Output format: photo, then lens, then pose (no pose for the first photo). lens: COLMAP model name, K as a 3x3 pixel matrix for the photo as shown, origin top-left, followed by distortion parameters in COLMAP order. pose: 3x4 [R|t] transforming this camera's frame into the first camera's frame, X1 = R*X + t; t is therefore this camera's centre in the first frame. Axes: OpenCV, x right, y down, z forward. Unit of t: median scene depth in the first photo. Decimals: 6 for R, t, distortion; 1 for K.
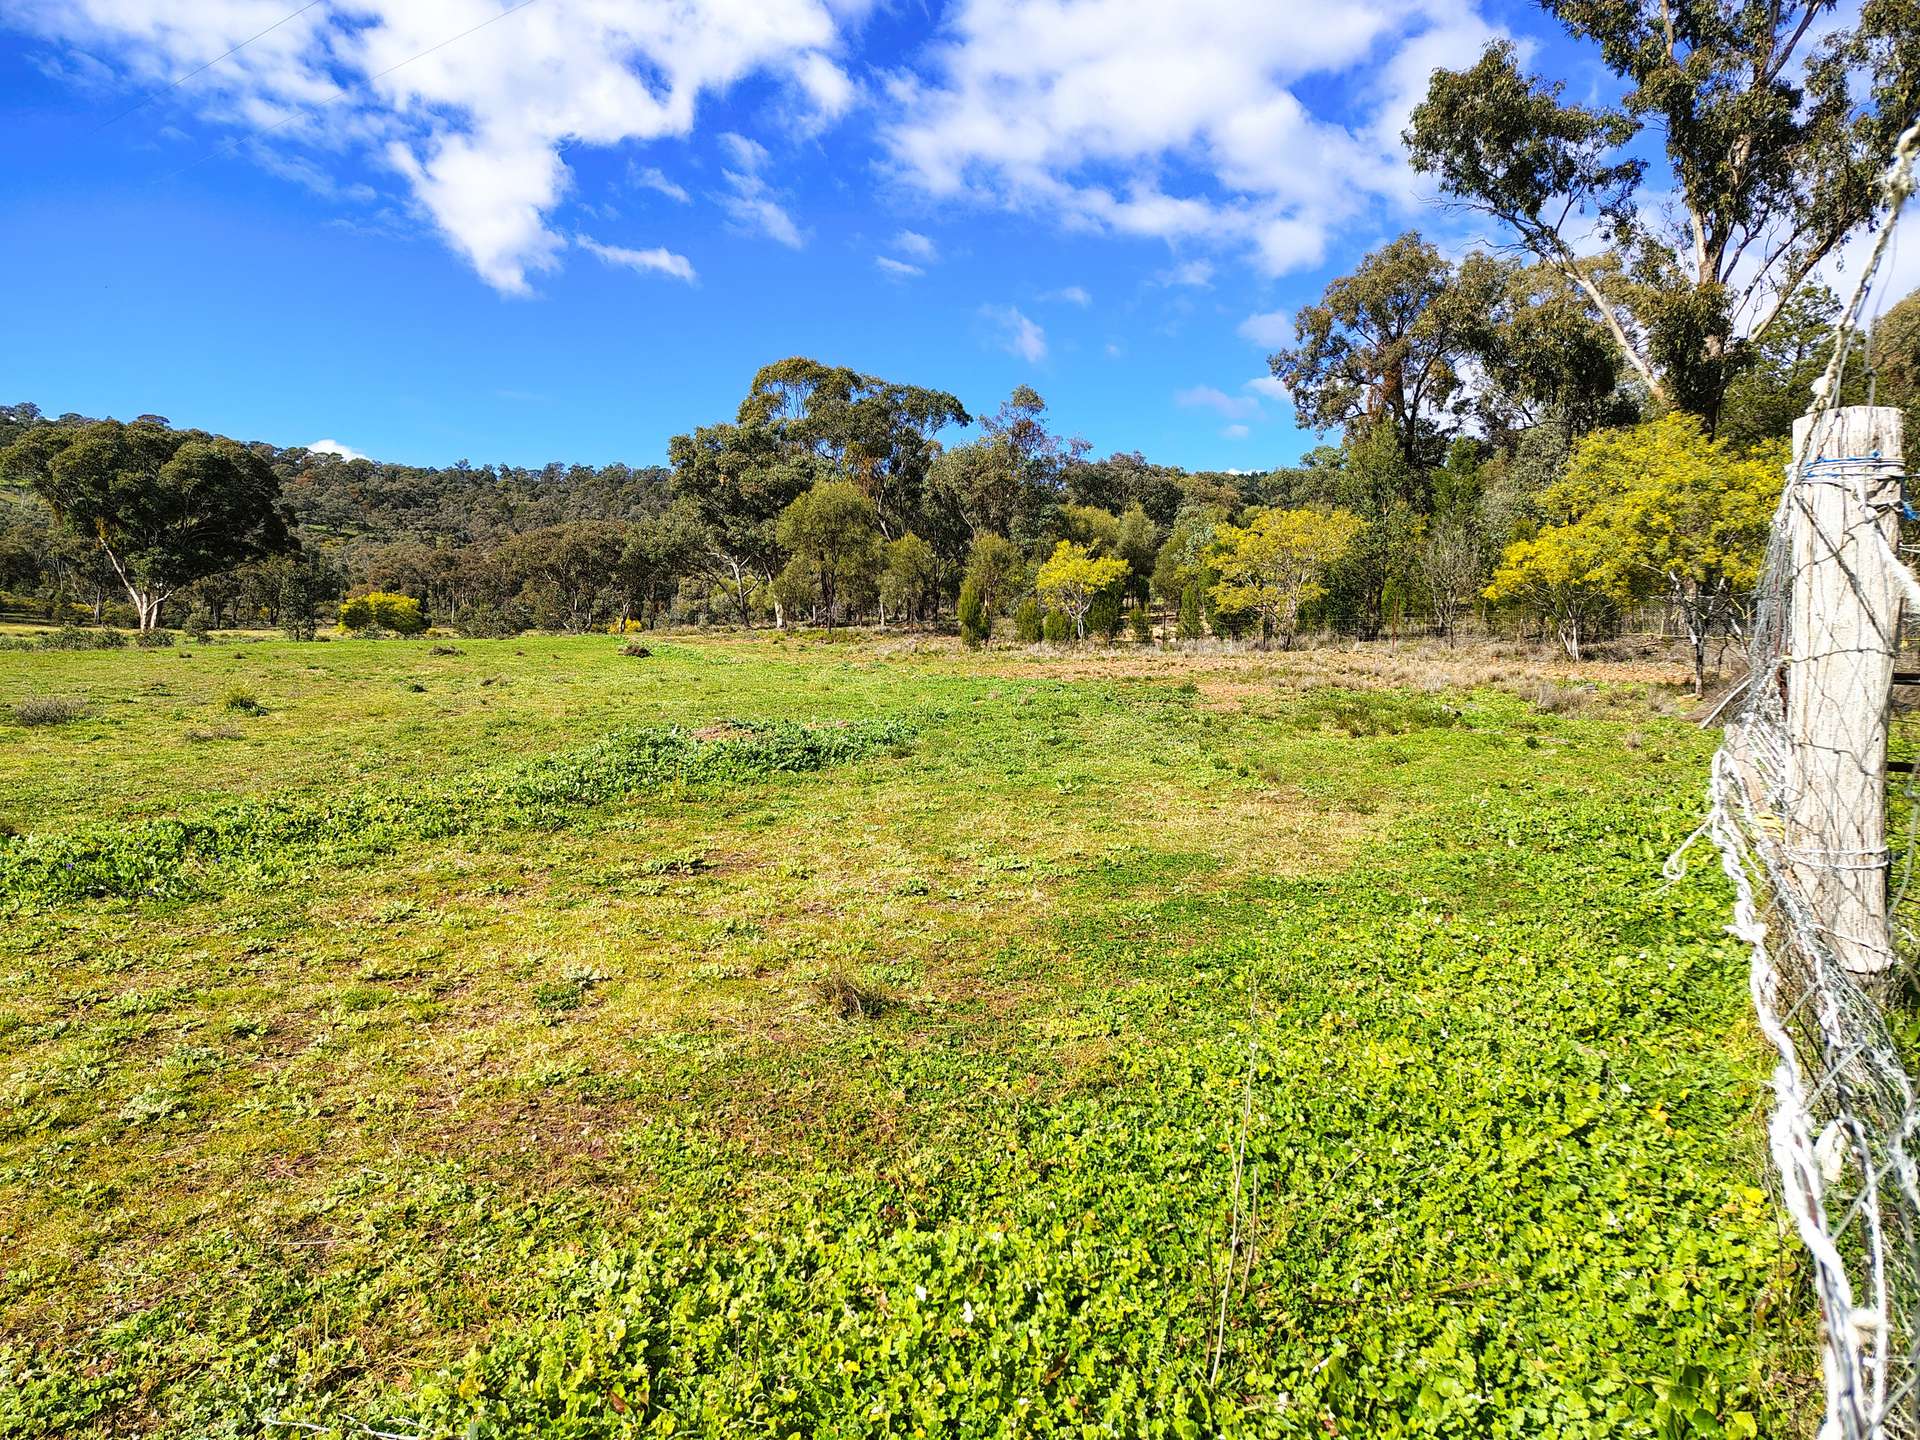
lens RADIAL K [[1373.8, 0, 953.1], [0, 1373.8, 698.7], [0, 0, 1]] dist [0.105012, -0.134127]
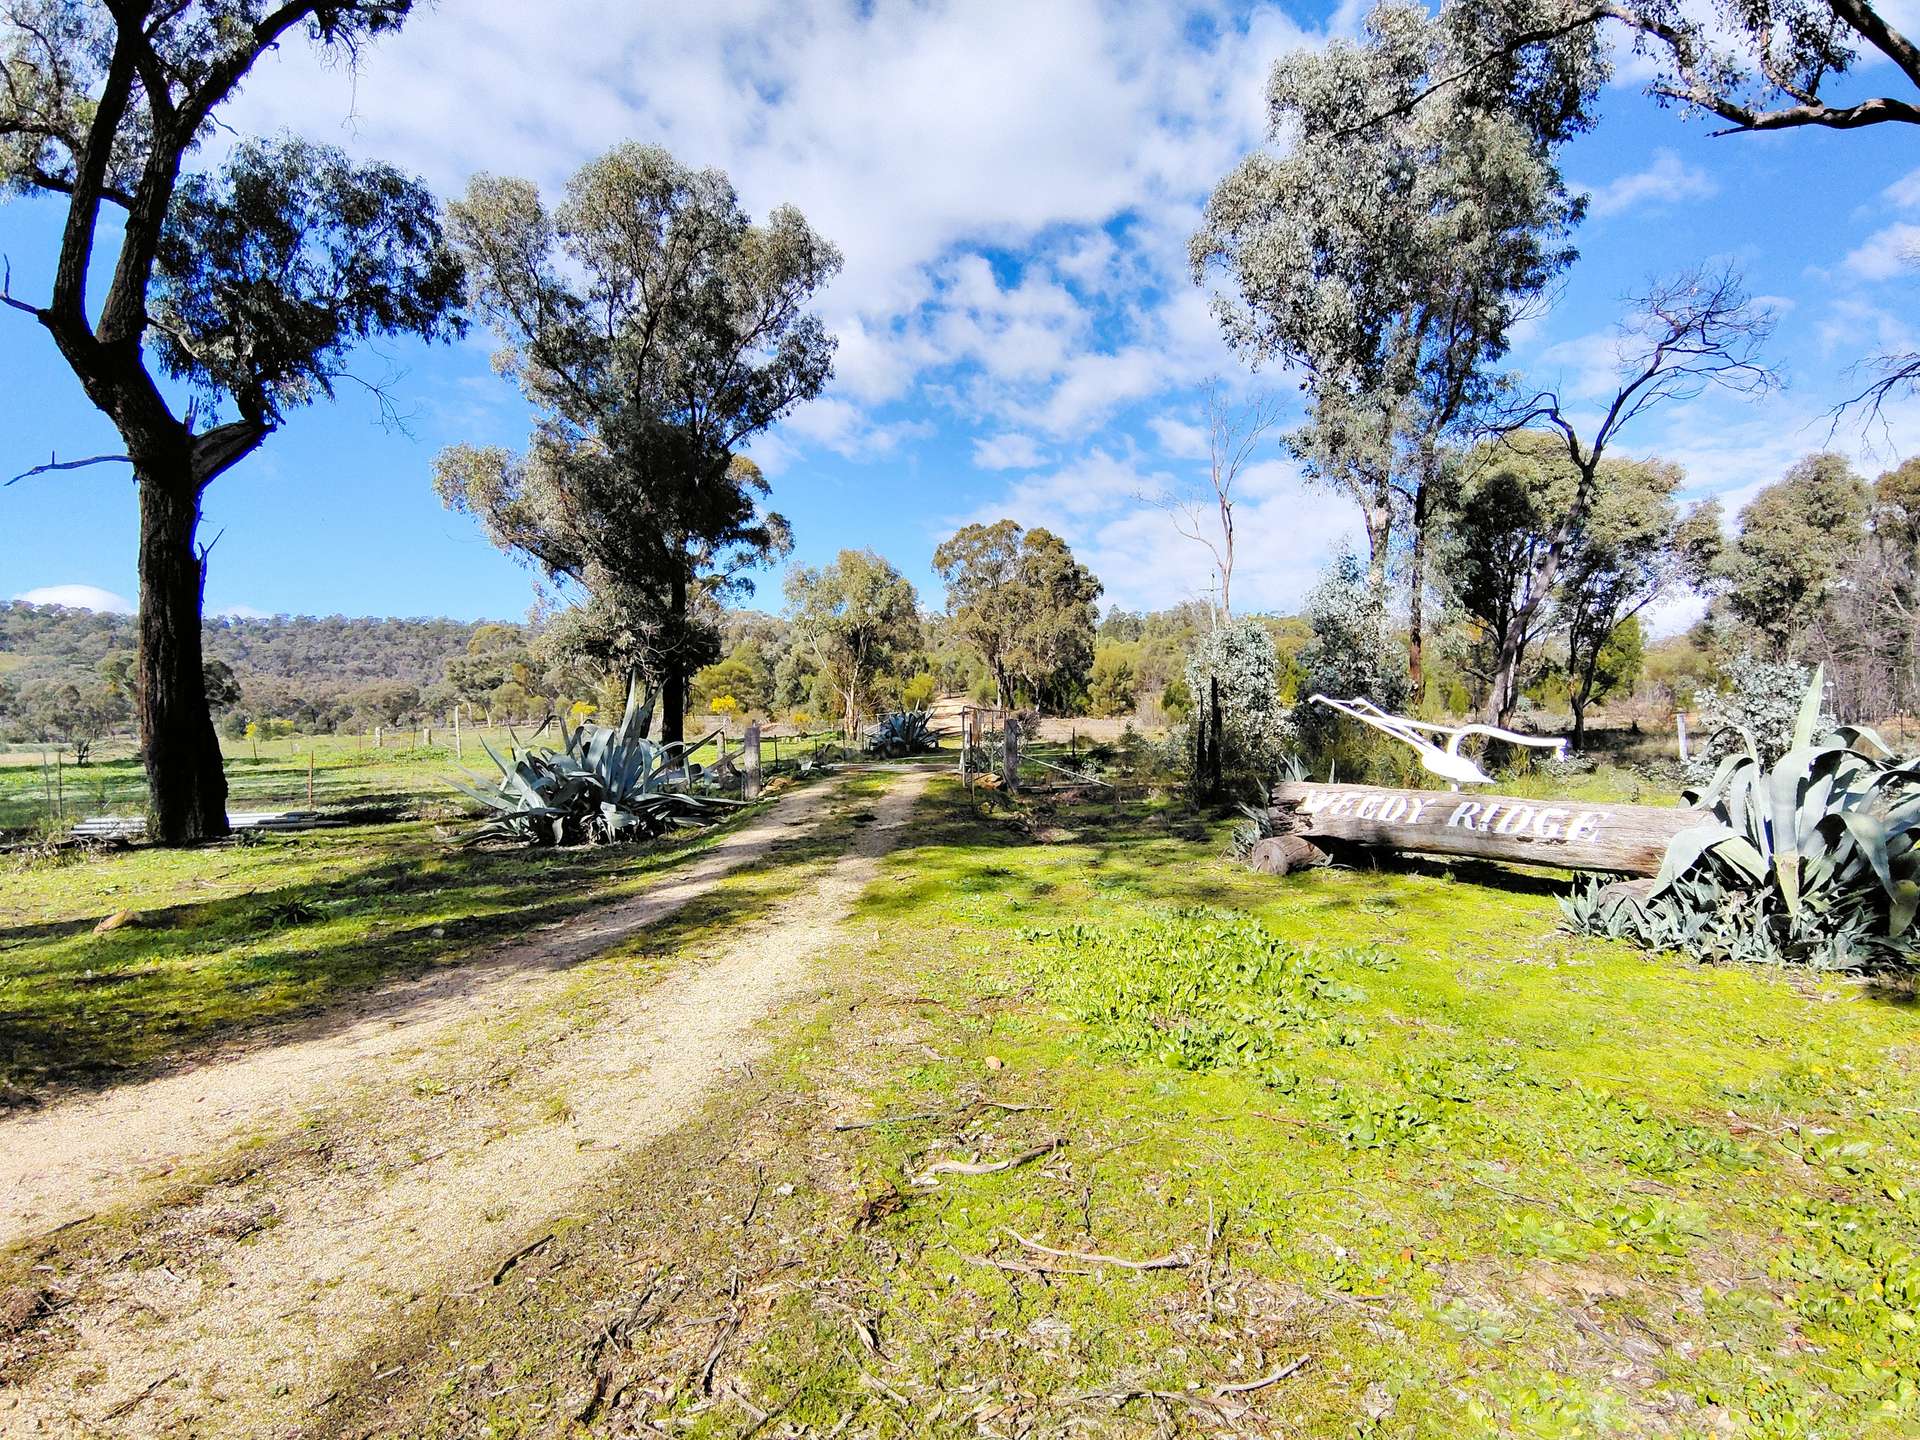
lens RADIAL K [[891.9, 0, 961.8], [0, 891.9, 704.6], [0, 0, 1]] dist [0.003997, 0.001097]
pose [[0.933903, -0.027701, 0.356452, 0.127584], [0.052428, 0.996827, -0.059894, 0.062333], [-0.353662, 0.074623, 0.932392, -1.075742]]
